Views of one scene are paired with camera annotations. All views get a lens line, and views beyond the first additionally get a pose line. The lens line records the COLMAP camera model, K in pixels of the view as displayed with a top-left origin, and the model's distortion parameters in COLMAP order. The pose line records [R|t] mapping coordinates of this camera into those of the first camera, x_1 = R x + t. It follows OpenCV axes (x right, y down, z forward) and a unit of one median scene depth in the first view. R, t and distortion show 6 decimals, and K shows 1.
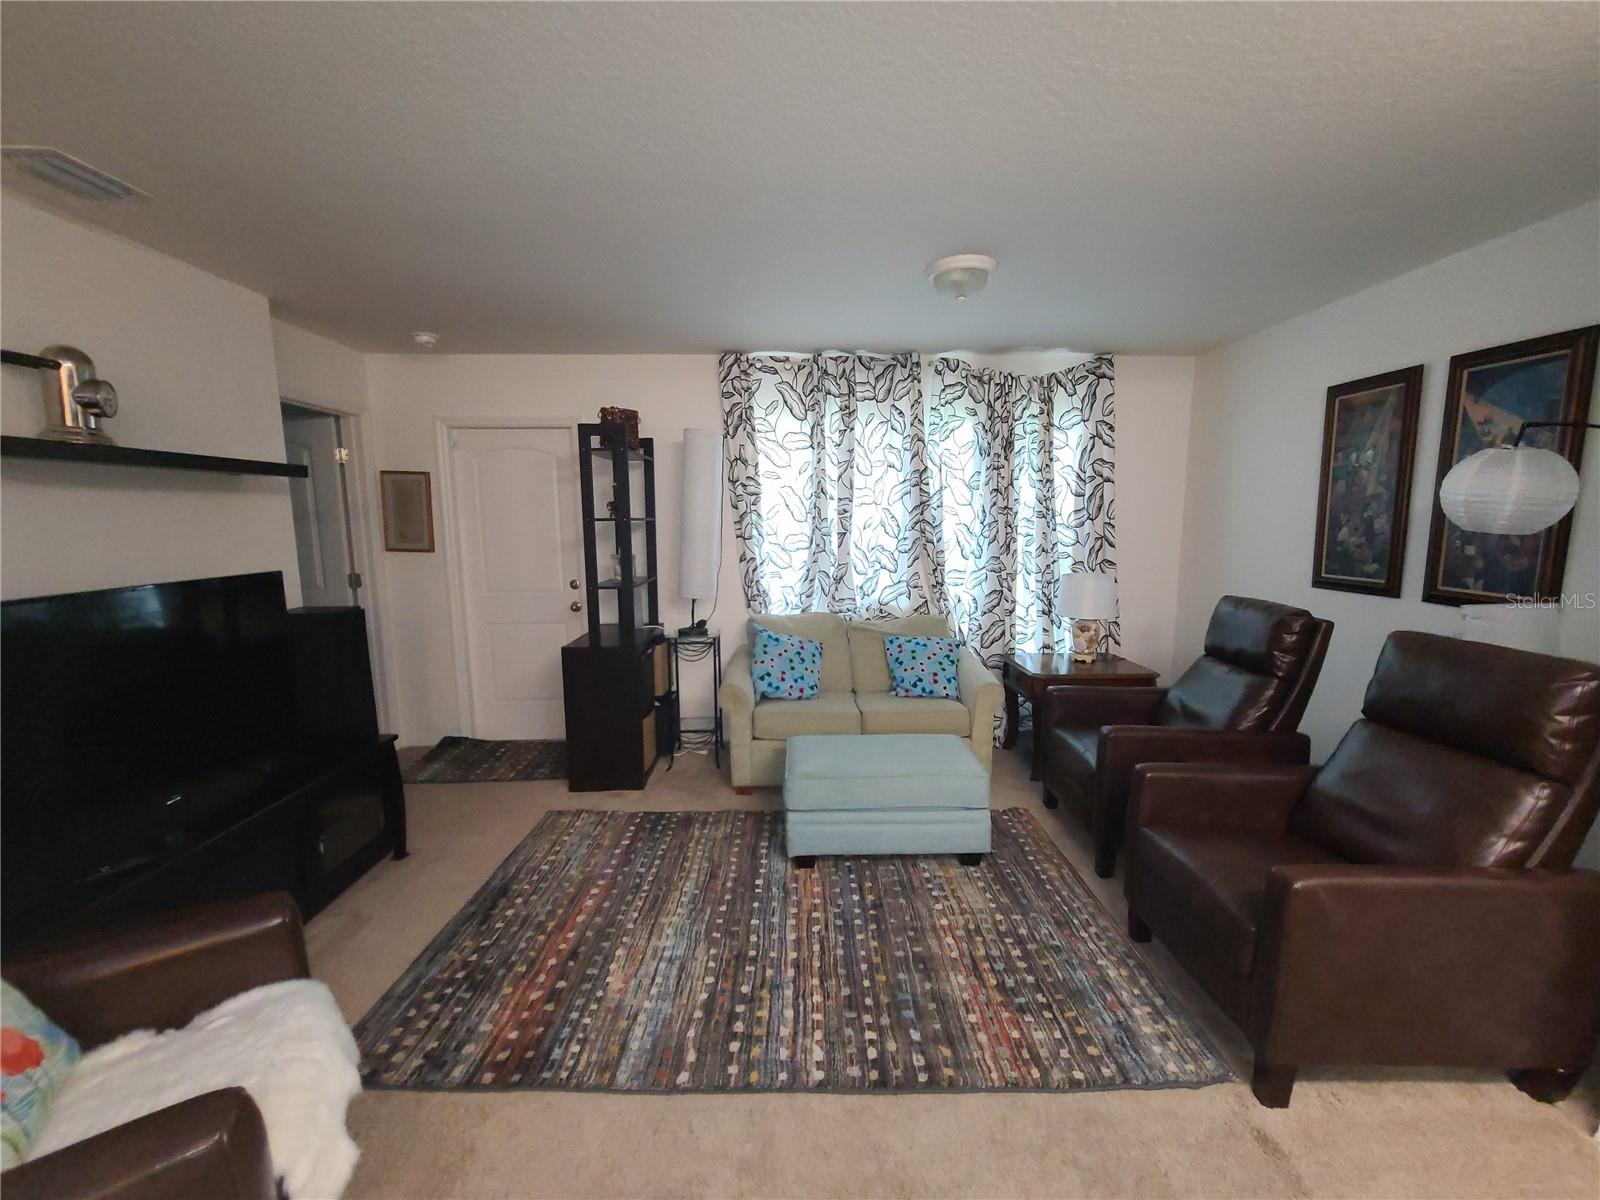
lens RADIAL K [[661.1, 0, 806.5], [0, 661.1, 608.0], [0, 0, 1]] dist [-0.000704, 0.000192]
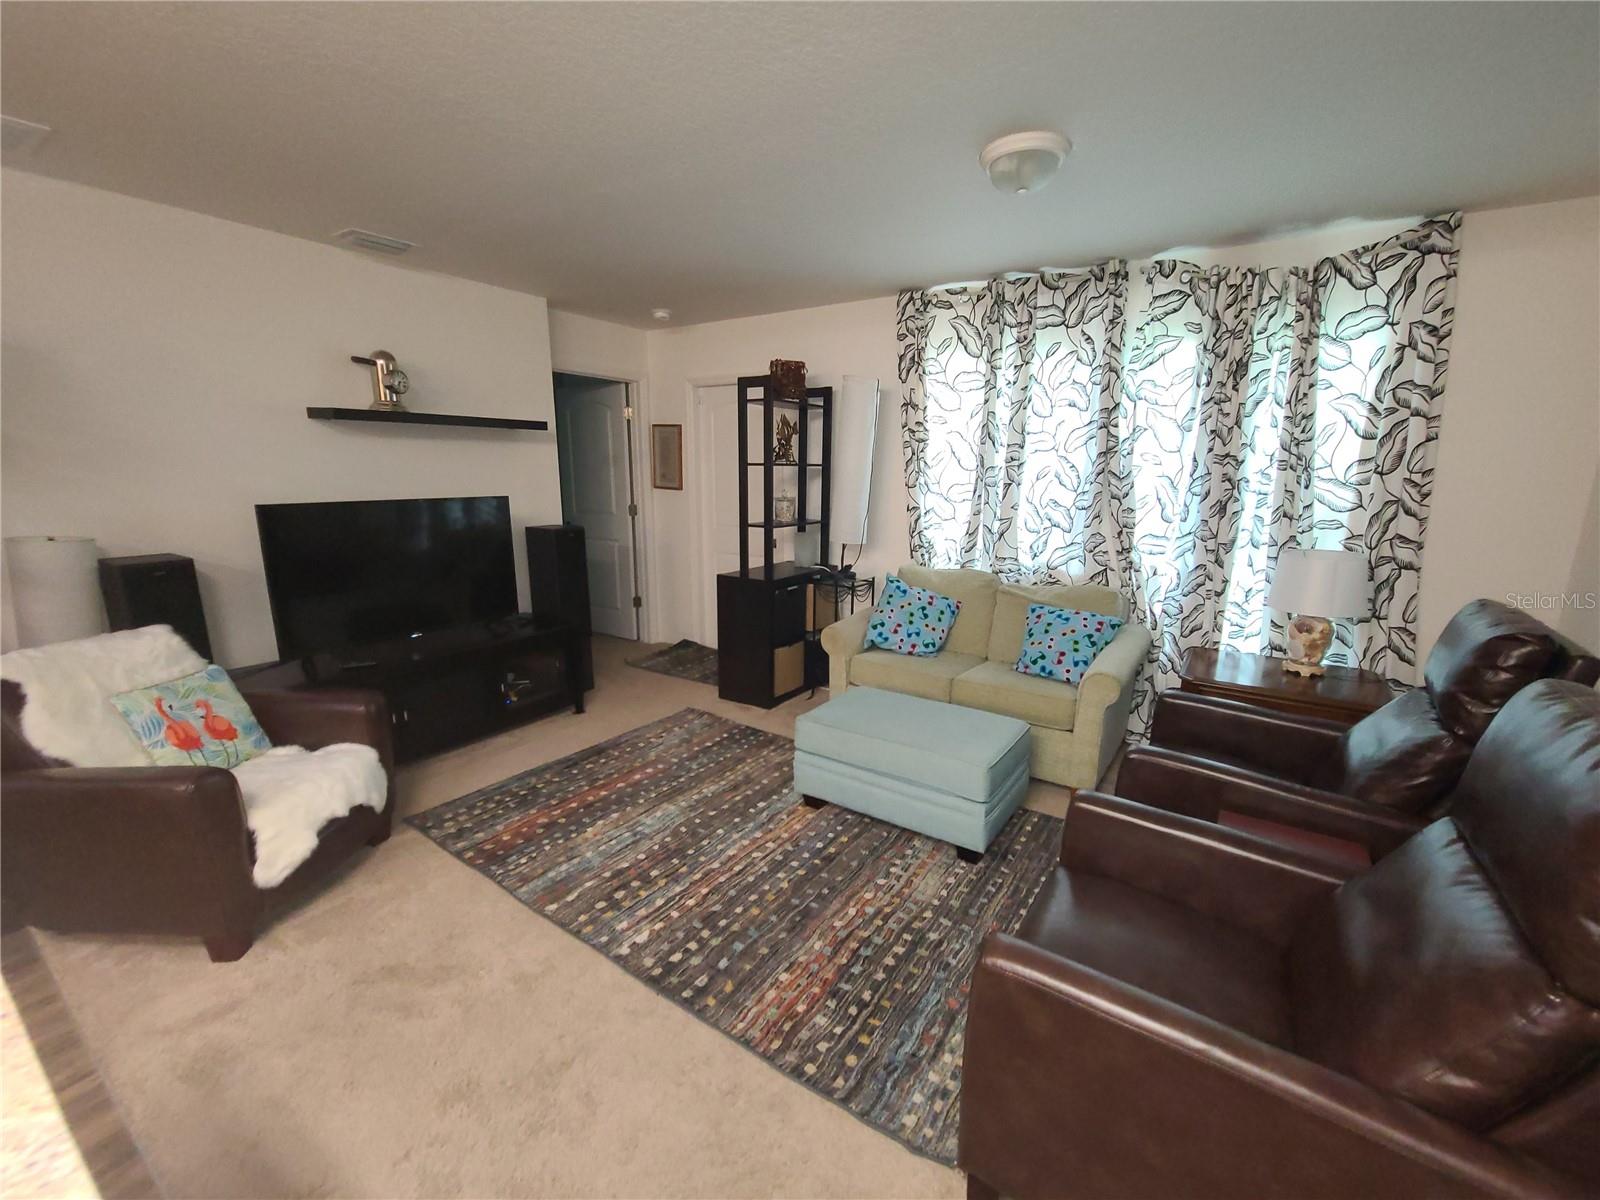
lens RADIAL K [[660.4, 0, 806.2], [0, 660.4, 608.0], [0, 0, 1]] dist [0.002327, -0.002665]
pose [[0.818392, 0.132058, -0.559280, 0.378355], [-0.091639, 0.990774, 0.099847, -0.011839], [0.567306, -0.030462, 0.822943, 0.114051]]
